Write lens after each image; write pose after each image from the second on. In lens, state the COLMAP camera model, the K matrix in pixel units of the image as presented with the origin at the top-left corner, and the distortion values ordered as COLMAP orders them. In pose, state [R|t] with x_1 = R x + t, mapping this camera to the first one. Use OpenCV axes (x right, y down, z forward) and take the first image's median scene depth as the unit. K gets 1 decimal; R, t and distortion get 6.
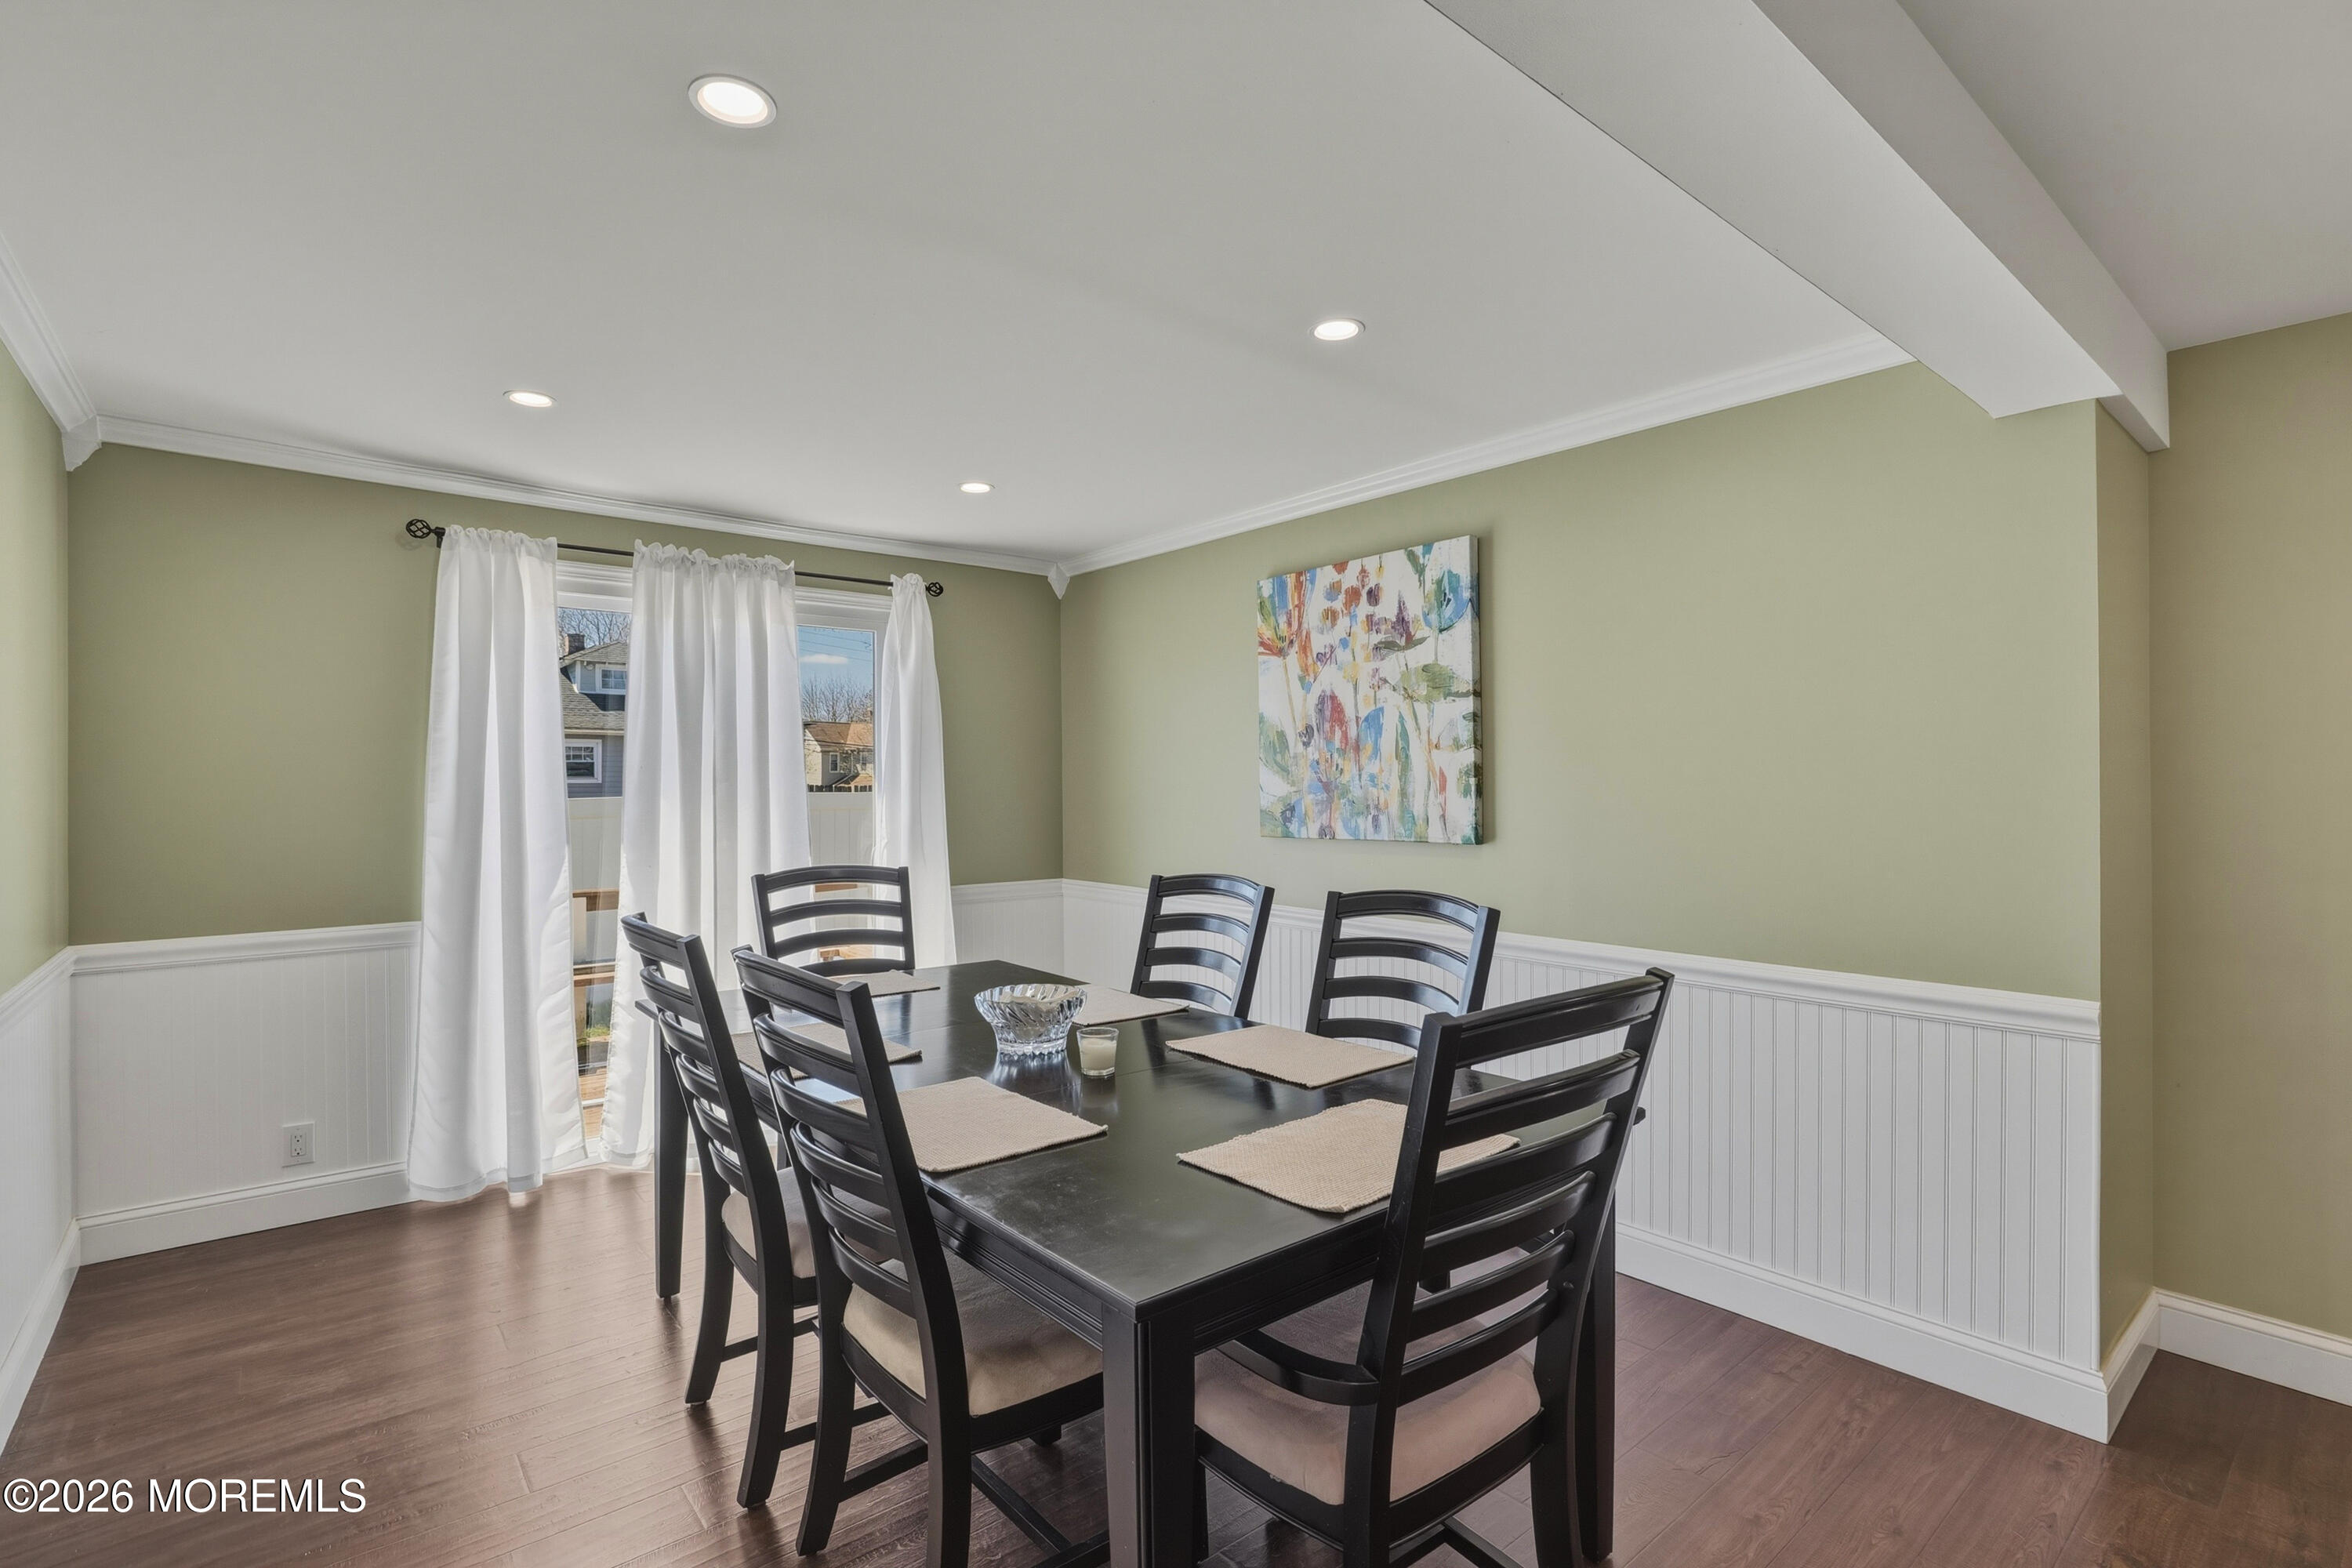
lens RADIAL K [[1128.5, 0, 1176.0], [0, 1128.5, 784.0], [0, 0, 1]] dist [-0.003795, 0.000947]
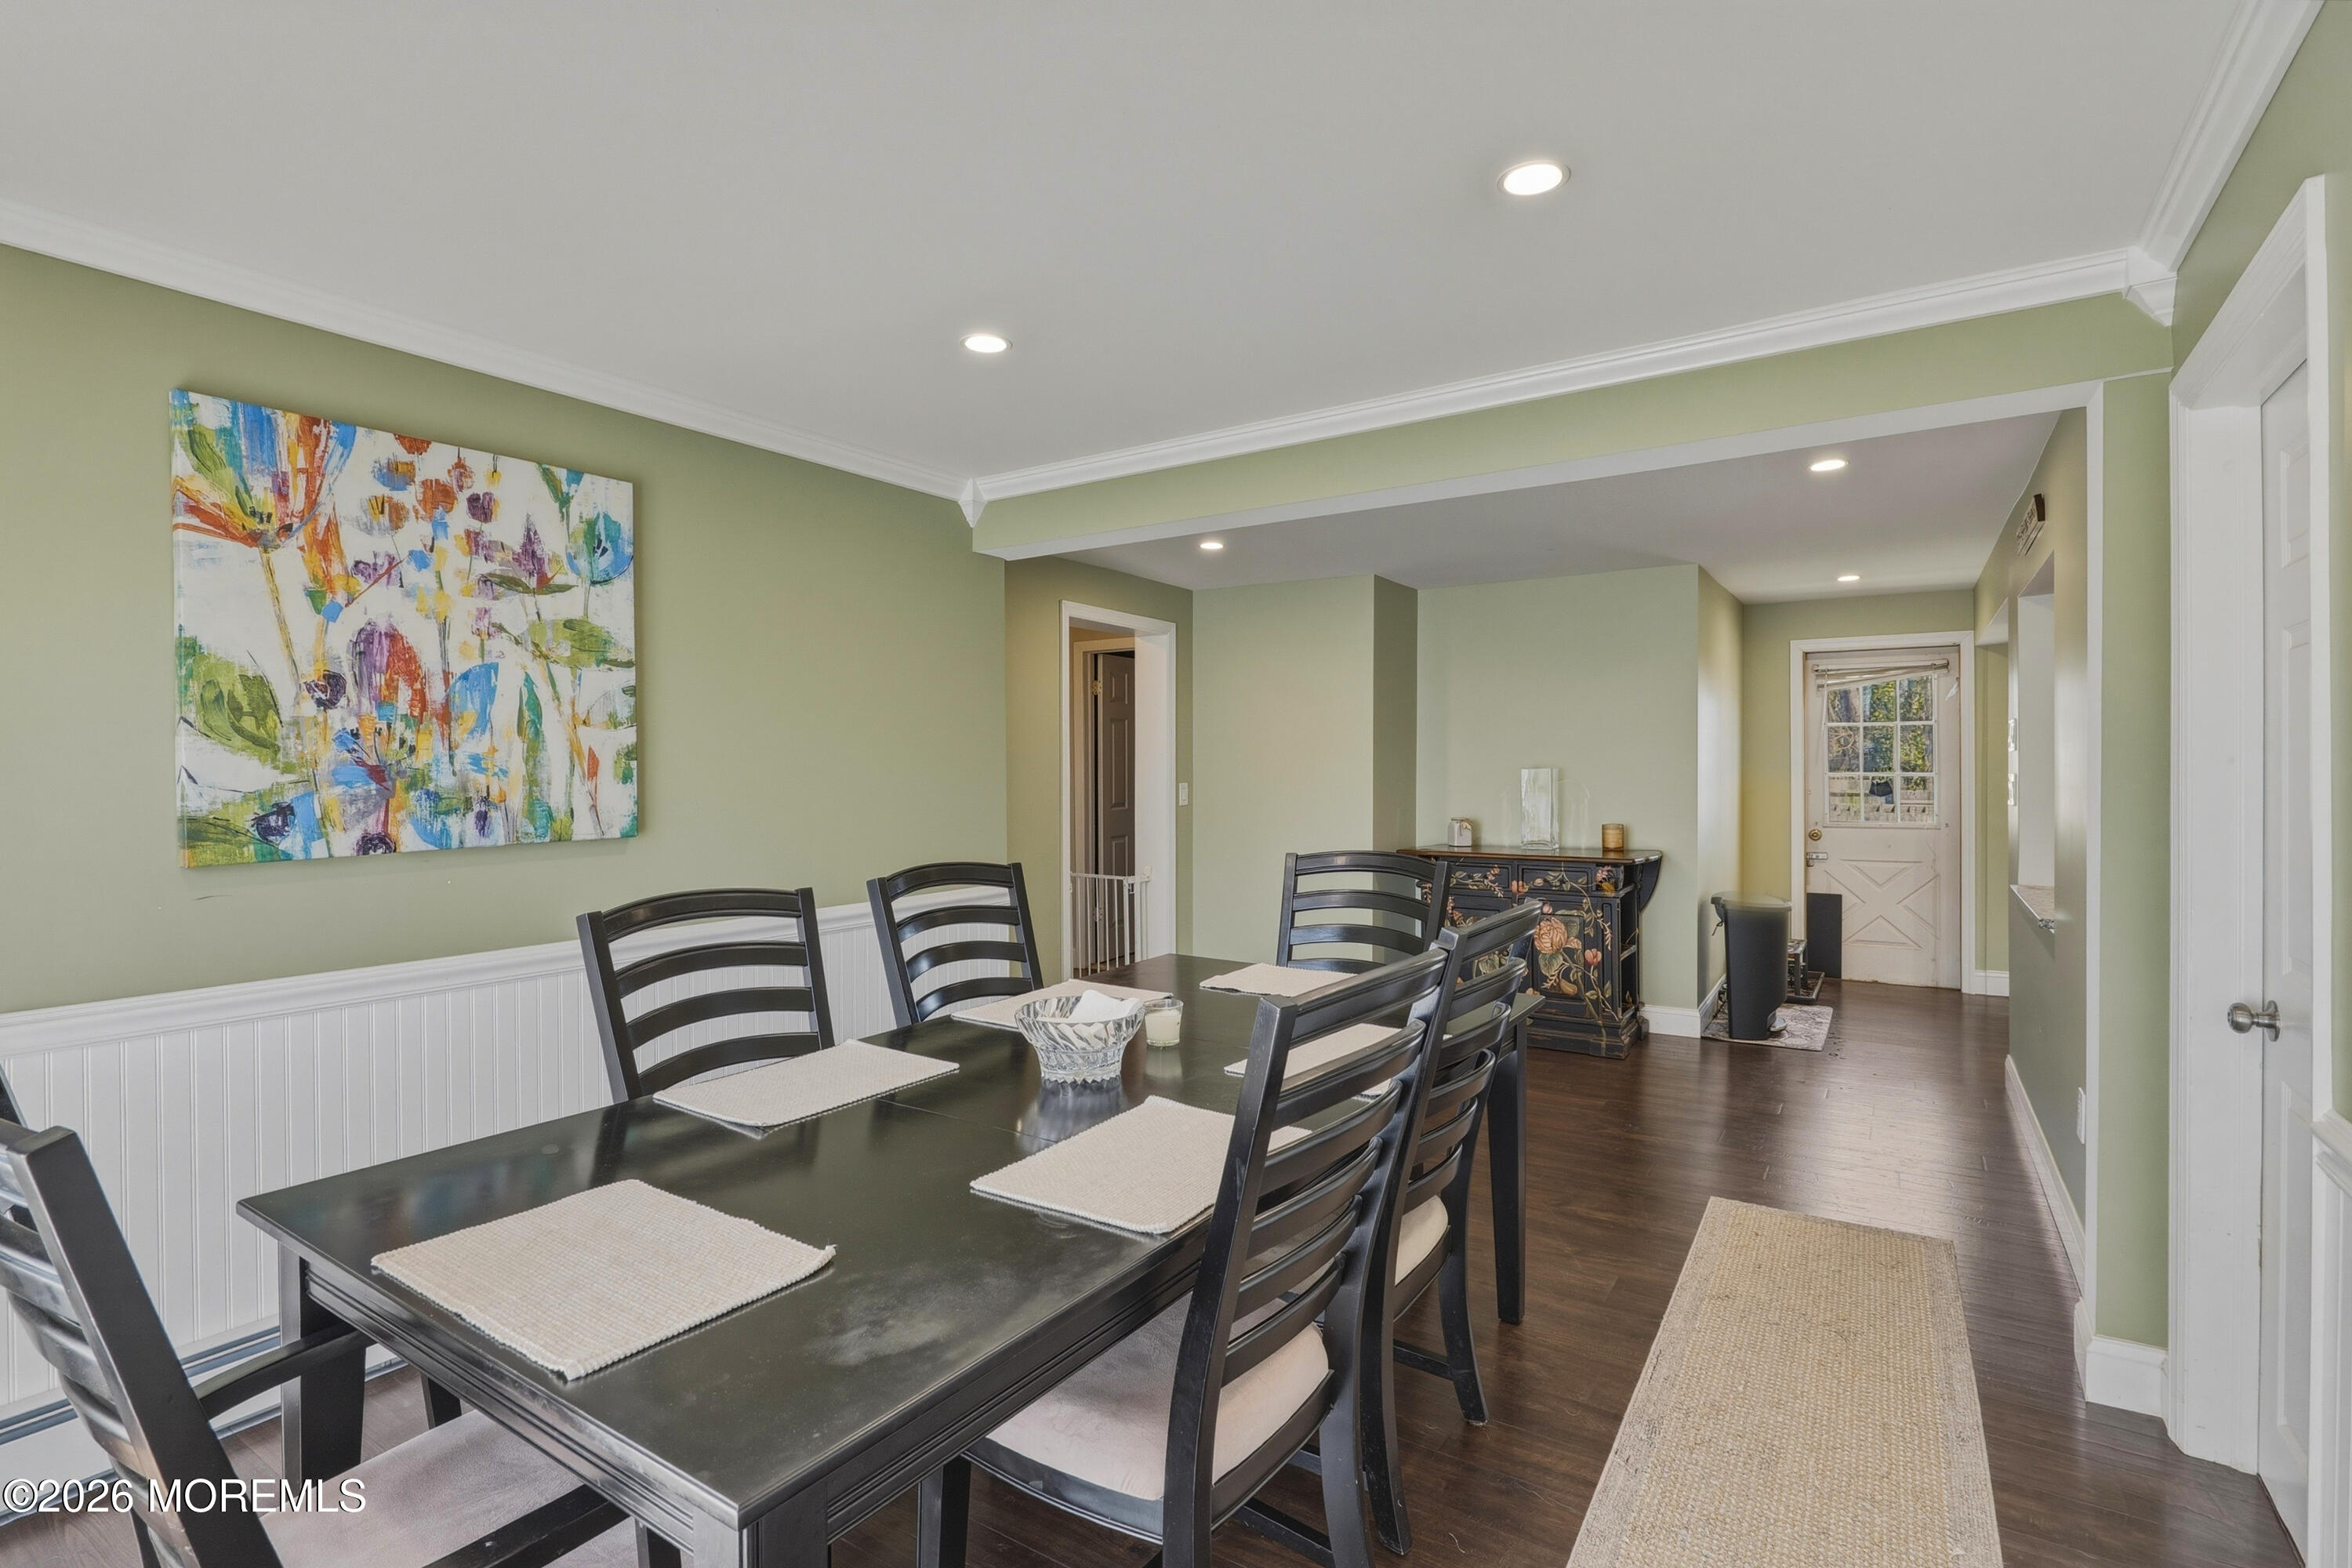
lens RADIAL K [[1128.5, 0, 1176.0], [0, 1128.5, 784.0], [0, 0, 1]] dist [-0.003795, 0.000947]
pose [[-0.304515, -0.005758, 0.952490, -0.641294], [0.014291, 0.999842, 0.010614, 0.008654], [-0.952400, 0.016845, -0.304385, 0.793064]]
